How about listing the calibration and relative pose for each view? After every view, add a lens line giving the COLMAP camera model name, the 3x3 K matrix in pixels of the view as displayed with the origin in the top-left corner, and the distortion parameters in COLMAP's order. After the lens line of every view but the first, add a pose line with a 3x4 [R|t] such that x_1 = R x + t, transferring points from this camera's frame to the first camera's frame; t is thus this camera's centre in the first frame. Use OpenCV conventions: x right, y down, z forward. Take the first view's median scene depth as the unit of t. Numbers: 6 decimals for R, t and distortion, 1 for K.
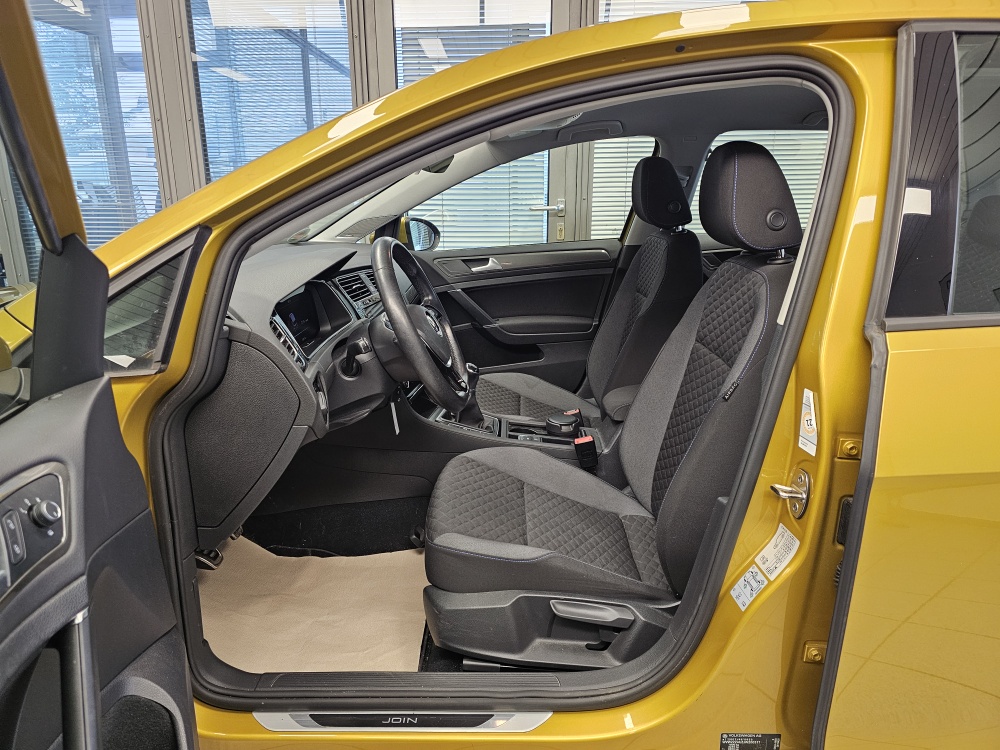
lens RADIAL K [[664.8, 0, 492.4], [0, 664.8, 364.7], [0, 0, 1]] dist [0.036020, -0.032050]
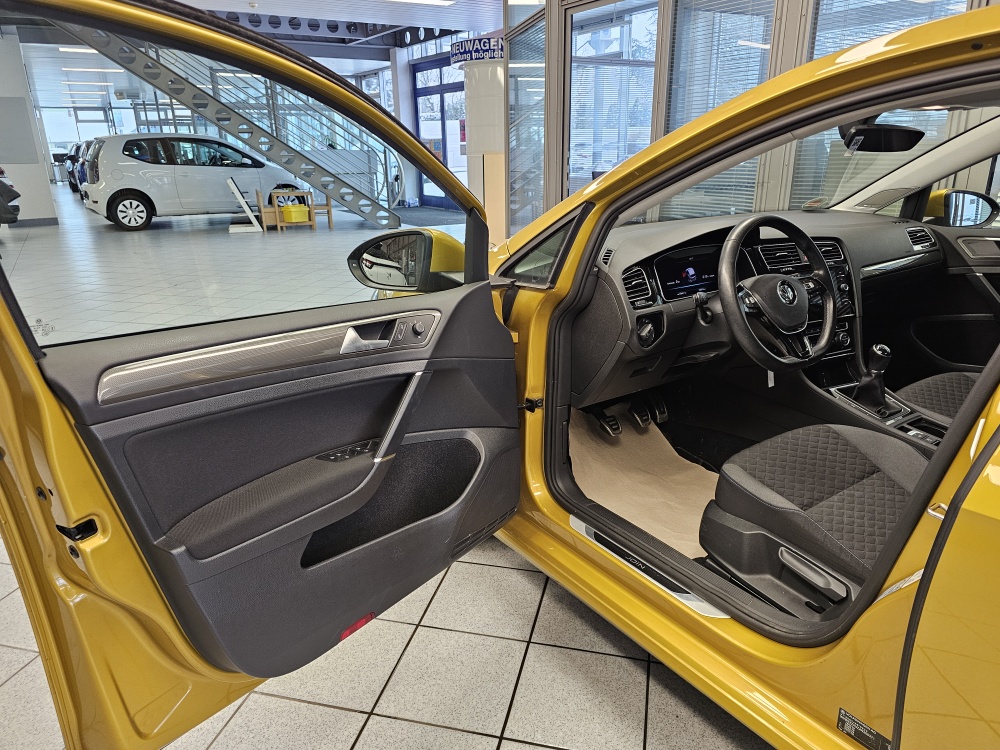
lens RADIAL K [[664.8, 0, 502.9], [0, 664.8, 375.9], [0, 0, 1]] dist [0.036020, -0.032050]
pose [[0.578417, 0.258858, -0.773580, 0.619523], [-0.190790, 0.964943, 0.180236, -0.043769], [0.793116, 0.043339, 0.607527, -0.084884]]
